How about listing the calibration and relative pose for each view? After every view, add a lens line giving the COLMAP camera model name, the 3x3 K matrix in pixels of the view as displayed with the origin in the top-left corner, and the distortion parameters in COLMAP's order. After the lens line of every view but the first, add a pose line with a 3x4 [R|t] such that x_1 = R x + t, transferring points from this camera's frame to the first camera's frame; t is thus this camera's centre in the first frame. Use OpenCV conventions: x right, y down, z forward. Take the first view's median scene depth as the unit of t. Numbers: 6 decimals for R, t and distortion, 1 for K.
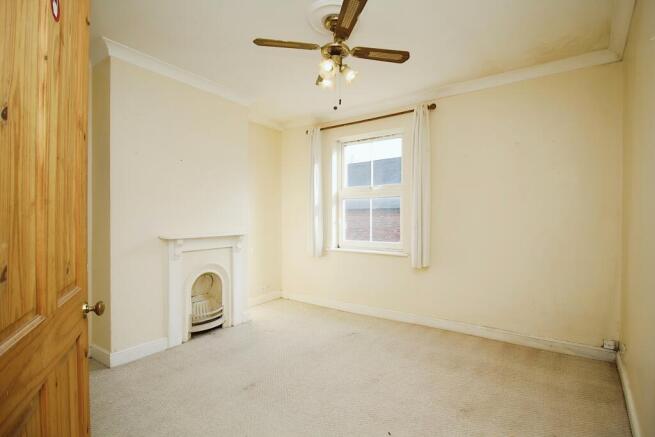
lens RADIAL K [[303.7, 0, 328.5], [0, 303.7, 209.1], [0, 0, 1]] dist [-0.002201, -0.000390]
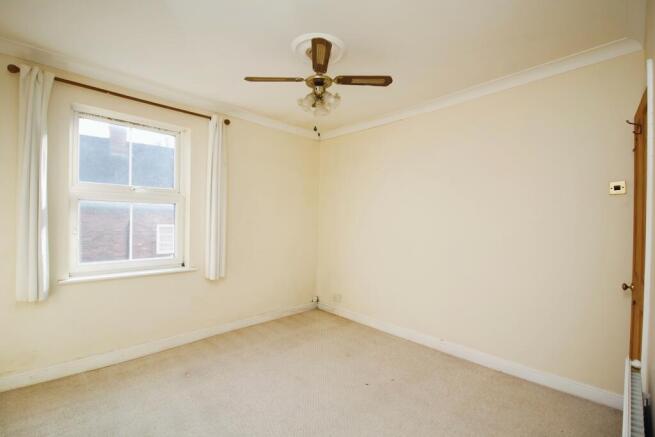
lens RADIAL K [[303.7, 0, 328.5], [0, 303.7, 209.1], [0, 0, 1]] dist [-0.002201, -0.000390]
pose [[0.166740, 0.034050, 0.985413, -0.535304], [-0.043697, 0.998677, -0.027114, -0.021175], [-0.985032, -0.038539, 0.168007, 0.404353]]
